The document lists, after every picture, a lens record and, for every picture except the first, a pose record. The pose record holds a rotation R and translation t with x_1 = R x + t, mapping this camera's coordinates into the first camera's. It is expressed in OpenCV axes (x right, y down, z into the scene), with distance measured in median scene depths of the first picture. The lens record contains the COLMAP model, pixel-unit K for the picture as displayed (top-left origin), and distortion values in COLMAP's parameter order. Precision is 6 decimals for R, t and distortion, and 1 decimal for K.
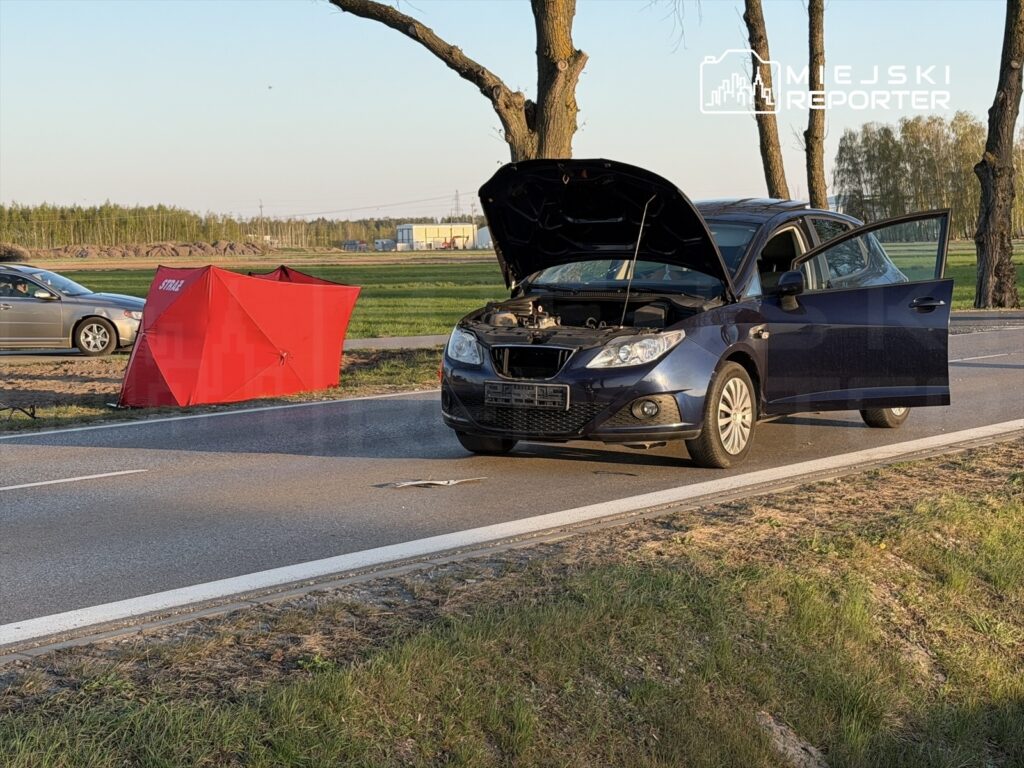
lens RADIAL K [[2038.1, 0, 512.0], [0, 2038.1, 384.0], [0, 0, 1]] dist [0.099516, 0.242965]
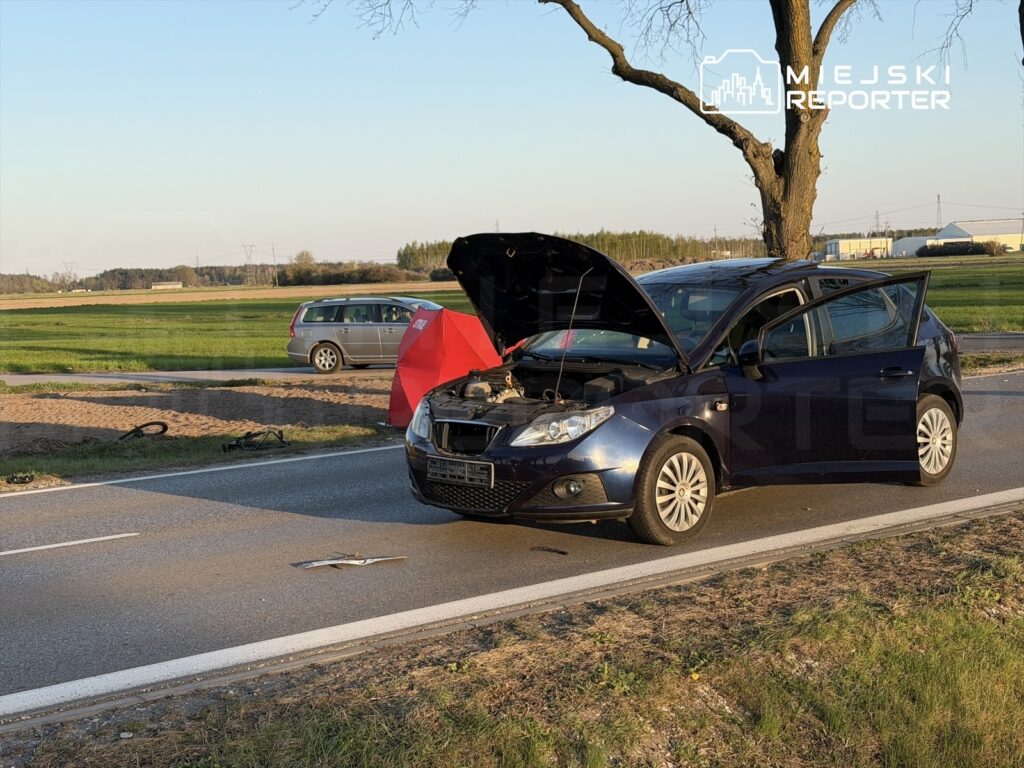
lens RADIAL K [[1573.3, 0, 512.0], [0, 1573.3, 384.0], [0, 0, 1]] dist [0.107370, 0.015403]
pose [[0.966456, -0.003558, -0.256807, 0.093405], [0.006550, 0.999920, 0.010795, -0.018458], [0.256748, -0.012115, 0.966403, 0.105953]]
